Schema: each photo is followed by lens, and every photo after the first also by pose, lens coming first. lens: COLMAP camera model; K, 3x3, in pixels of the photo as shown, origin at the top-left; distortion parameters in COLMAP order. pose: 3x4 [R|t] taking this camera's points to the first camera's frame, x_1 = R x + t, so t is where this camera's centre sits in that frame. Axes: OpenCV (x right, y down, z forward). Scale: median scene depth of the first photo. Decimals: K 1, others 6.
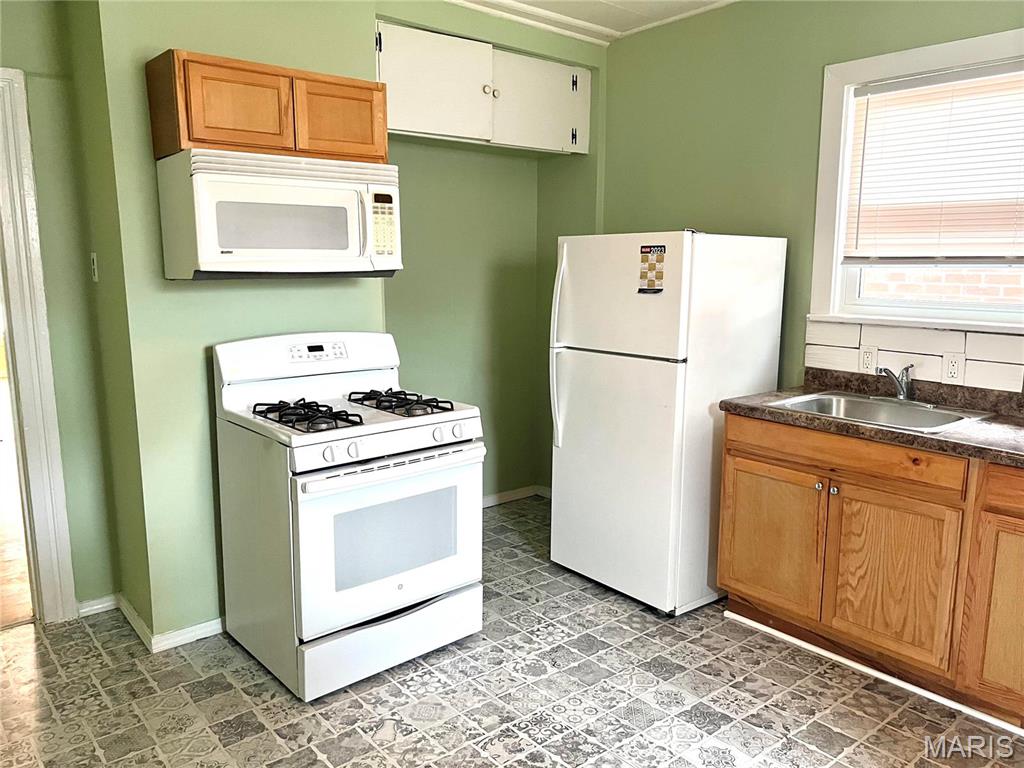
lens RADIAL K [[775.2, 0, 507.2], [0, 775.2, 379.7], [0, 0, 1]] dist [0.057633, -0.078006]
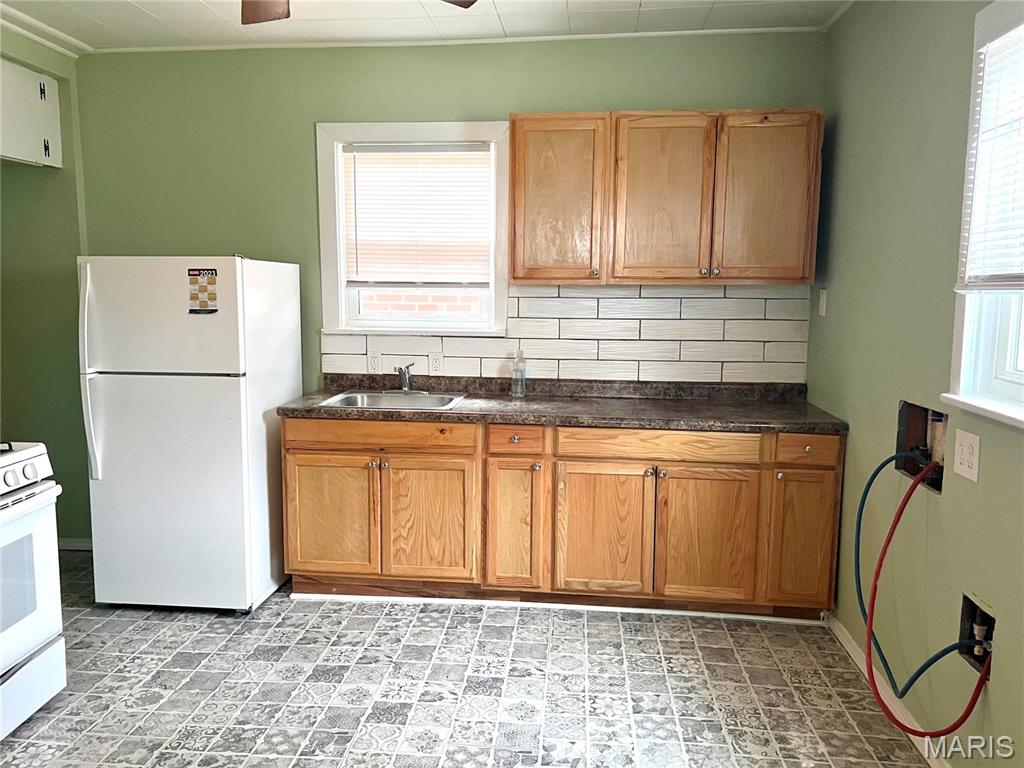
lens RADIAL K [[775.2, 0, 507.2], [0, 775.2, 379.7], [0, 0, 1]] dist [0.057633, -0.078006]
pose [[0.701792, -0.085665, 0.707212, -0.290401], [0.103648, 0.994458, 0.017606, 0.001887], [-0.704801, 0.060945, 0.706782, -0.034335]]
